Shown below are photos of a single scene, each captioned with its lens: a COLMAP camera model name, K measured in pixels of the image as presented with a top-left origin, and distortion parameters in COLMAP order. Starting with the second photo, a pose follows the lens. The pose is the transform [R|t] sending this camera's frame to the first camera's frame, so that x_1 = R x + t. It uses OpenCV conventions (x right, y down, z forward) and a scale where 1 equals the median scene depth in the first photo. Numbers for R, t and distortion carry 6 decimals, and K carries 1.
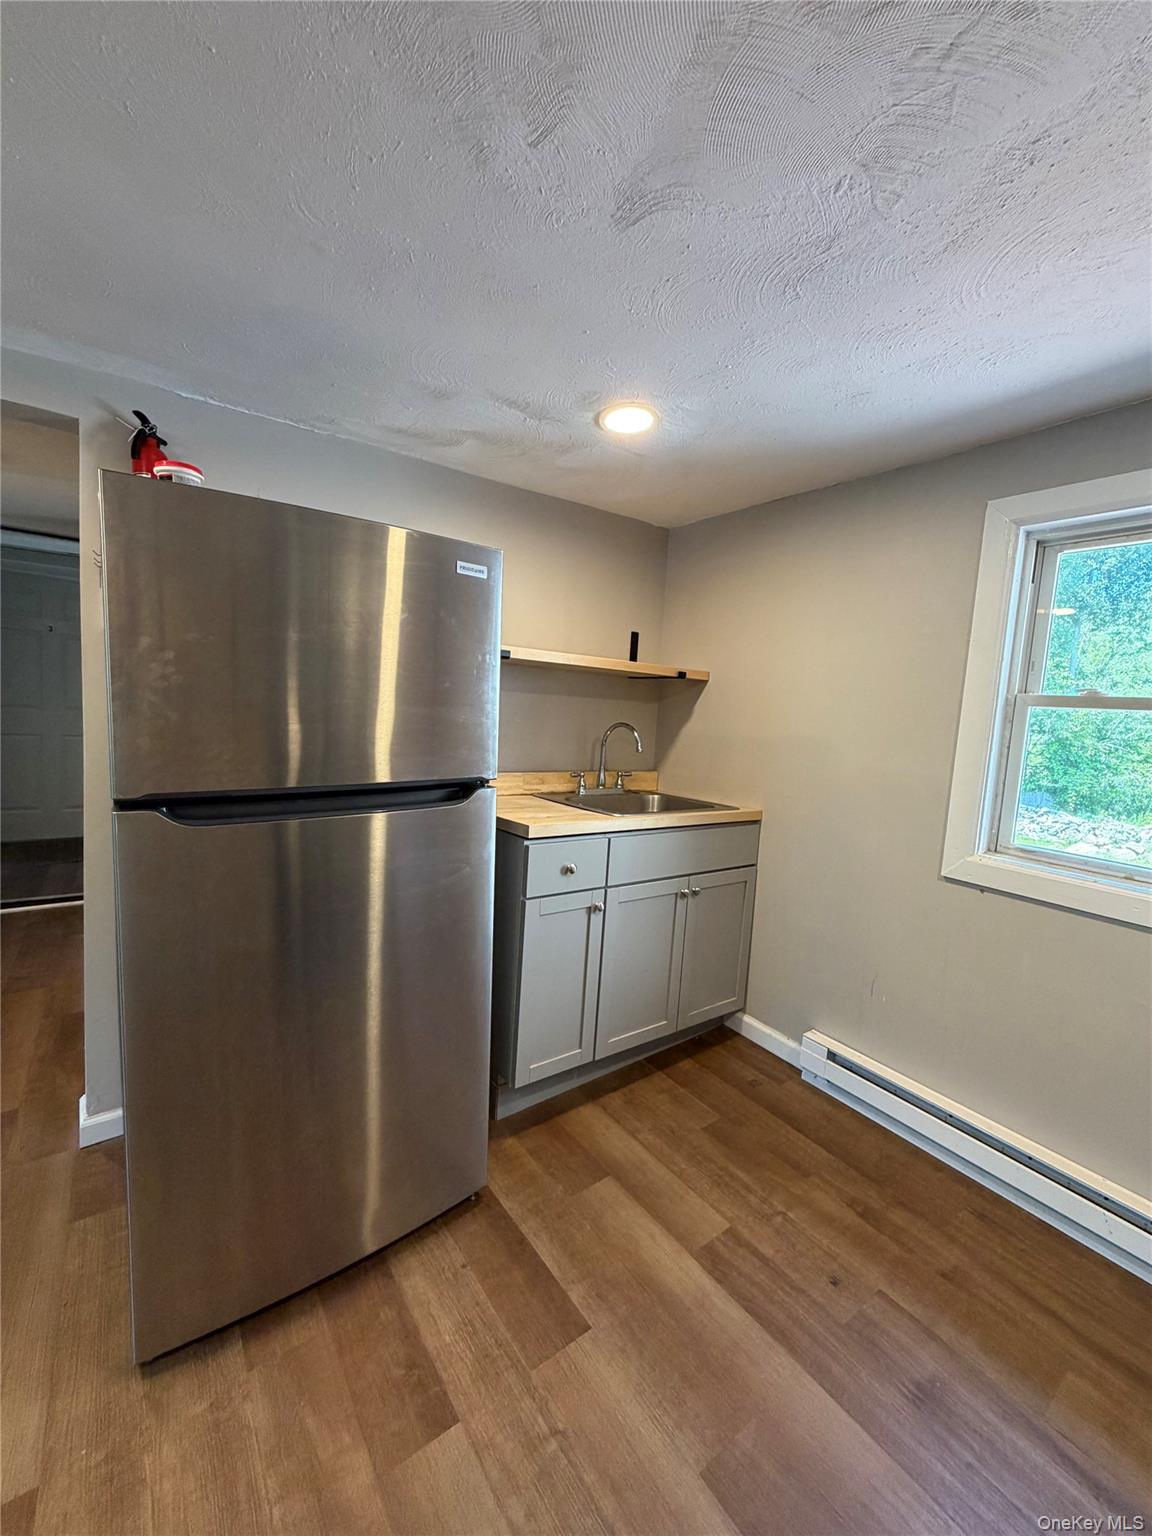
lens RADIAL K [[621.1, 0, 577.7], [0, 621.1, 760.7], [0, 0, 1]] dist [0.000127, 0.000255]
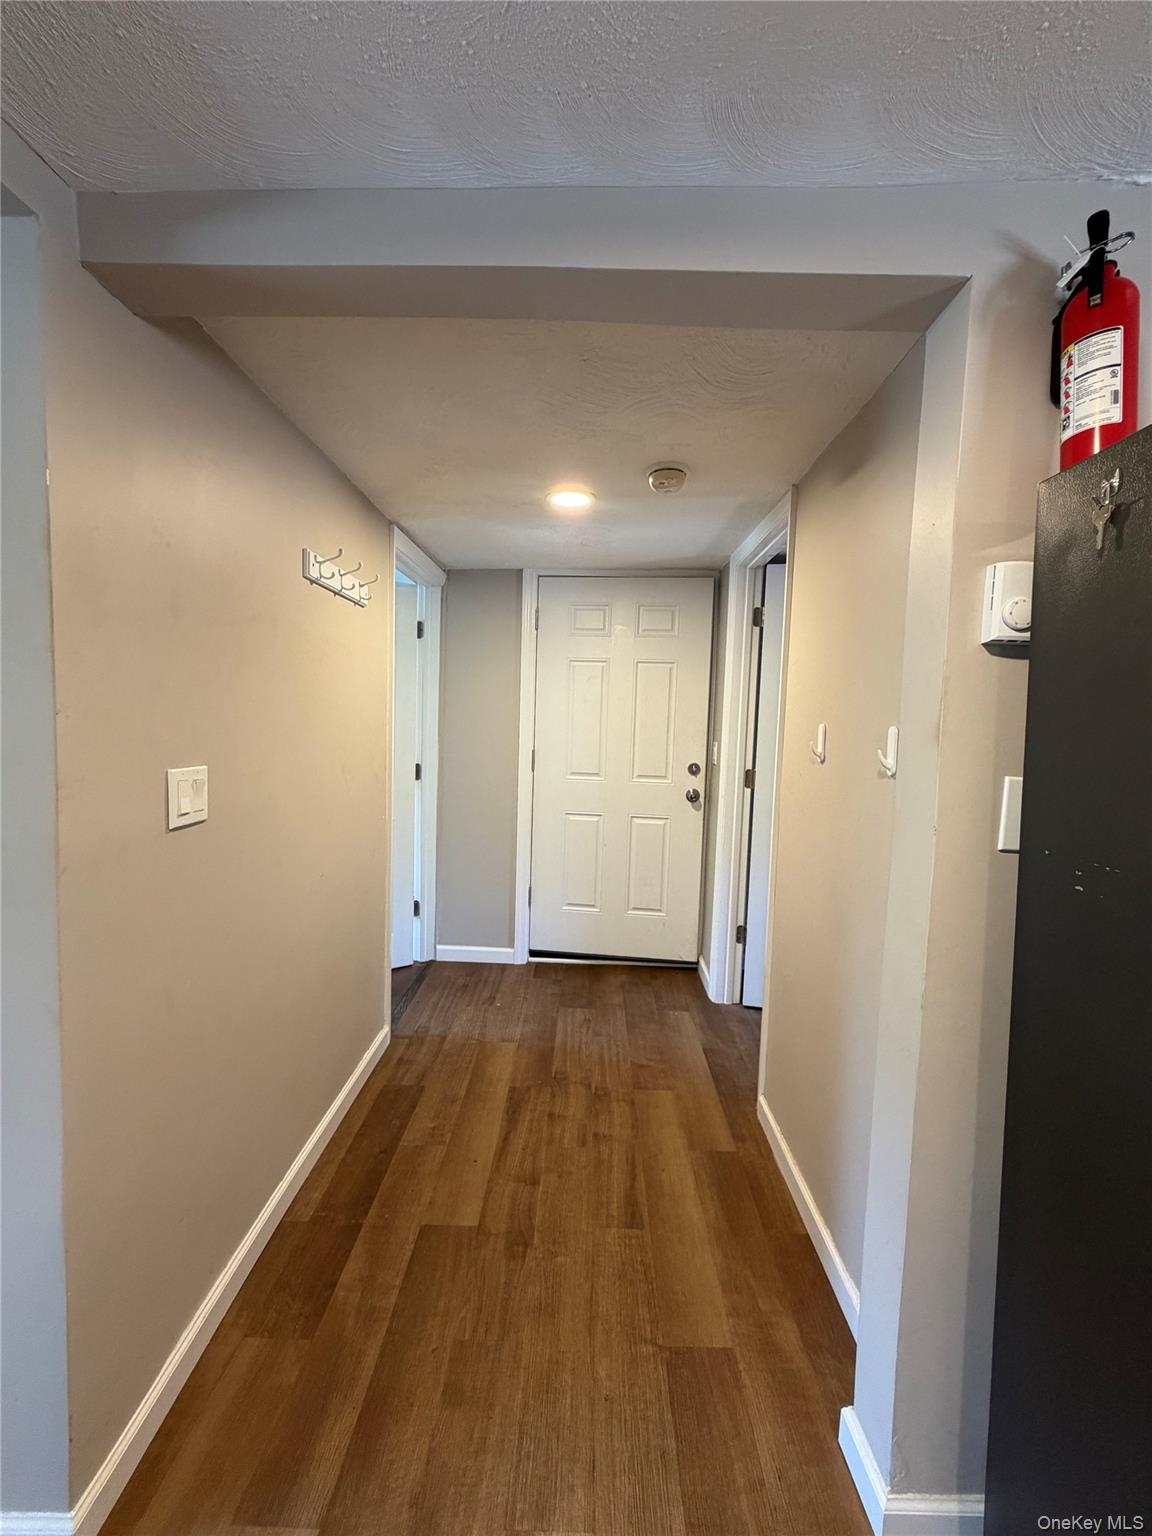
lens RADIAL K [[616.5, 0, 576.0], [0, 616.5, 768.0], [0, 0, 1]] dist [0.000158, 0.000180]
pose [[0.796626, 0.004045, -0.604458, -0.690111], [-0.036793, 0.998448, -0.041808, -0.063270], [0.603351, 0.055546, 0.795539, 0.335051]]
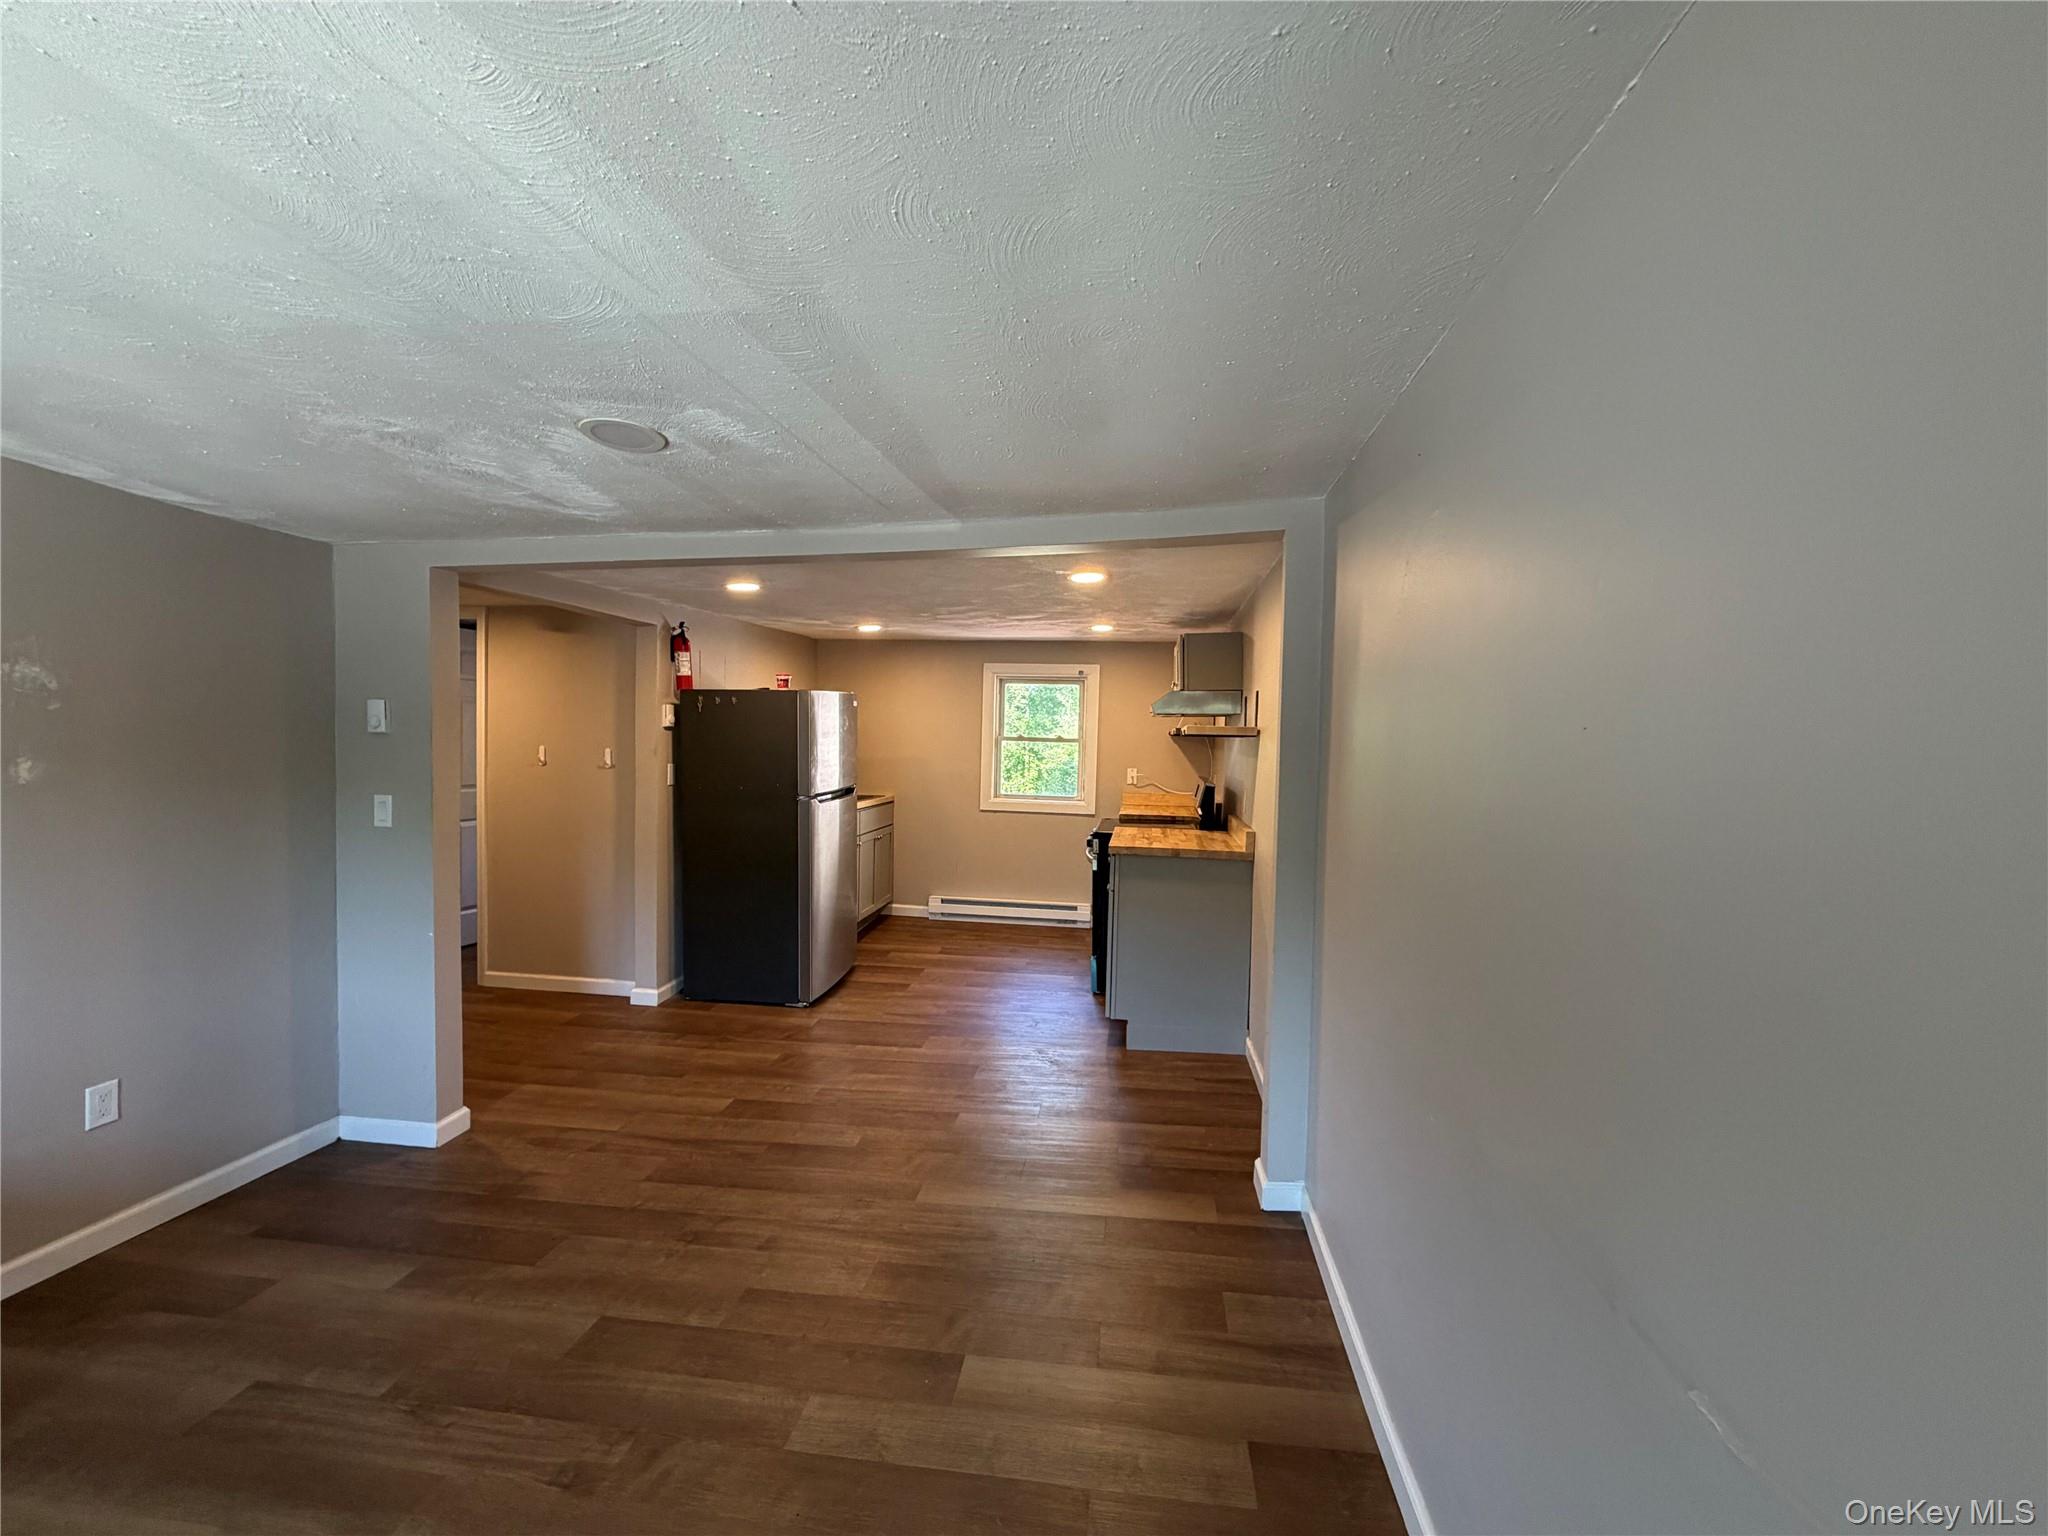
lens RADIAL K [[828.2, 0, 1024.0], [0, 828.2, 768.0], [0, 0, 1]] dist [0.000127, 0.000255]
pose [[0.700193, -0.076395, 0.709854, -1.761717], [0.086673, 0.996001, 0.021698, -0.041691], [-0.708673, 0.046332, 0.704014, -1.578870]]
